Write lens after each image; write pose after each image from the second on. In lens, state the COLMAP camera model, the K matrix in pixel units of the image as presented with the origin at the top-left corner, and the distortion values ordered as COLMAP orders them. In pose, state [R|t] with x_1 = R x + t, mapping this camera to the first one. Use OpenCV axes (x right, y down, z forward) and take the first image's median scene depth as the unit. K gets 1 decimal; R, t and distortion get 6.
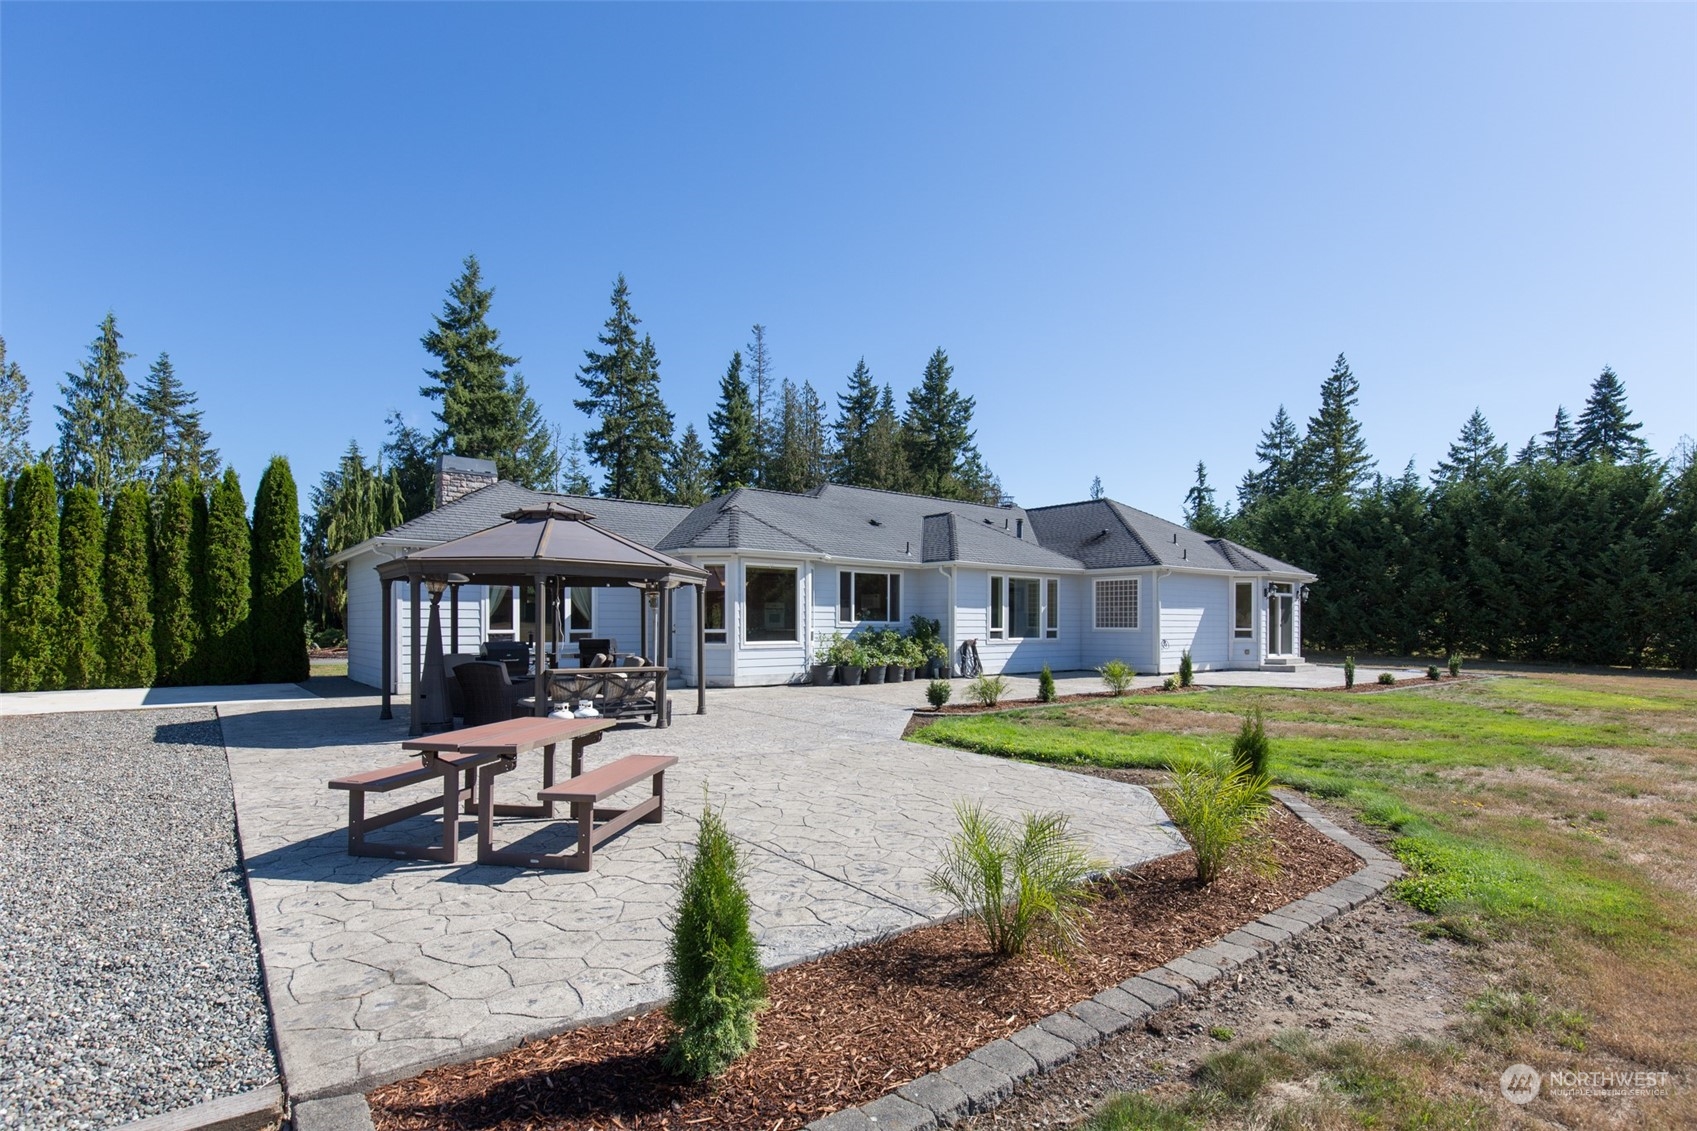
lens RADIAL K [[813.5, 0, 785.6], [0, 813.5, 620.0], [0, 0, 1]] dist [0.011088, -0.009084]
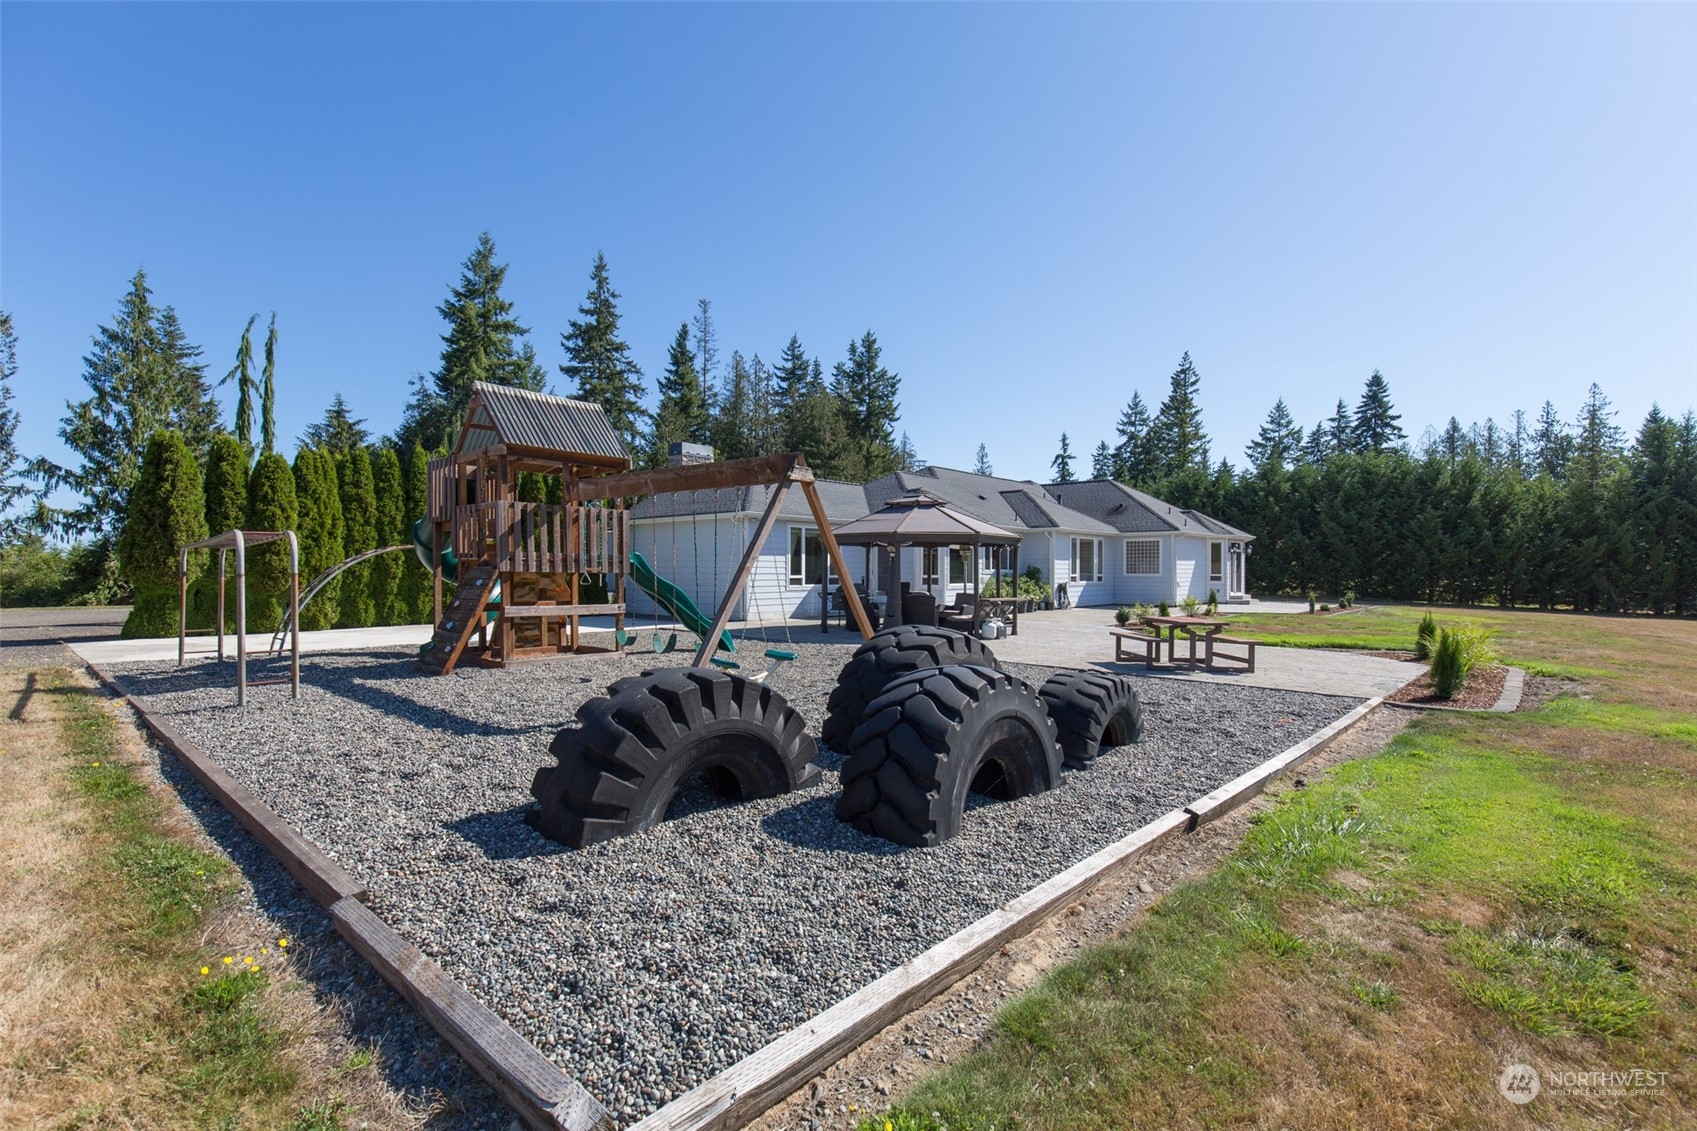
lens RADIAL K [[769.0, 0, 790.4], [0, 769.0, 561.9], [0, 0, 1]] dist [0.017383, -0.005198]
pose [[0.986699, 0.001435, 0.162552, -0.107939], [-0.000438, 0.999981, -0.006168, -0.000814], [-0.162558, 0.006015, 0.986681, -0.058403]]
